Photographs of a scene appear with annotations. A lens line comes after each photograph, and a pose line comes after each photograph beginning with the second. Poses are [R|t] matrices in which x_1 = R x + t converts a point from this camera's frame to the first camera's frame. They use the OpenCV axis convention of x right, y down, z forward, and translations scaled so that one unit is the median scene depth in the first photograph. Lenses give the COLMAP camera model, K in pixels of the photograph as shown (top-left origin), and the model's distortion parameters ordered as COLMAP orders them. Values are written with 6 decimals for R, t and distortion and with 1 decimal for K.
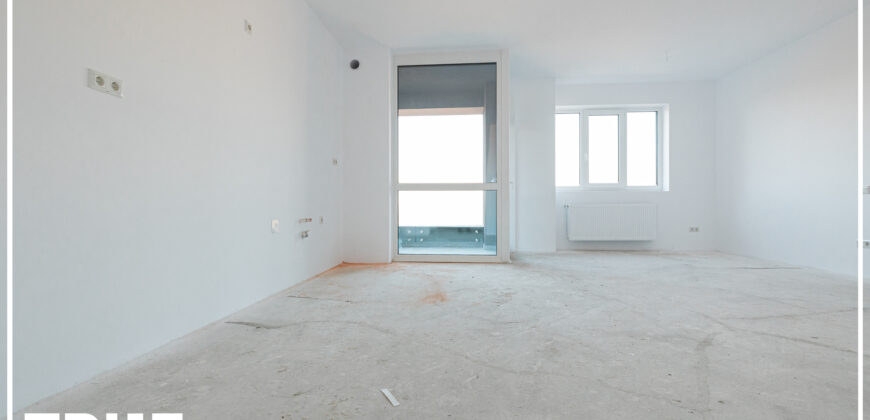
lens RADIAL K [[365.6, 0, 437.3], [0, 365.6, 207.1], [0, 0, 1]] dist [0.001090, -0.000016]
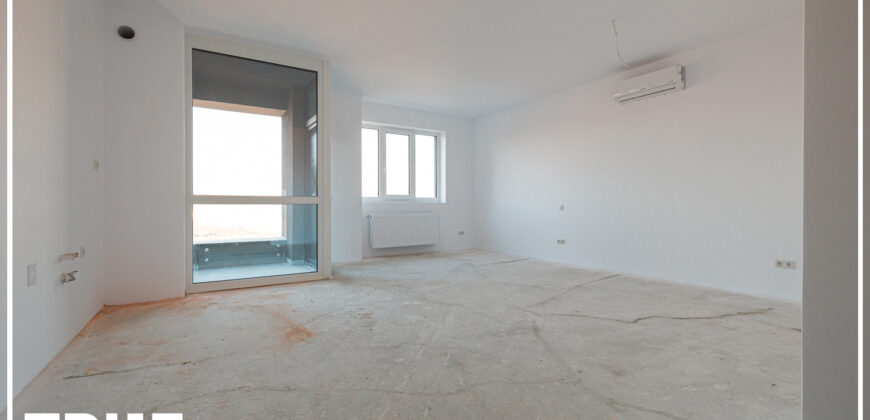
lens RADIAL K [[365.6, 0, 437.3], [0, 365.6, 207.1], [0, 0, 1]] dist [0.001090, -0.000016]
pose [[0.802489, -0.001834, 0.596664, -0.159239], [0.002049, 0.999998, 0.000318, -0.038800], [-0.596664, 0.000967, 0.802491, 0.040798]]
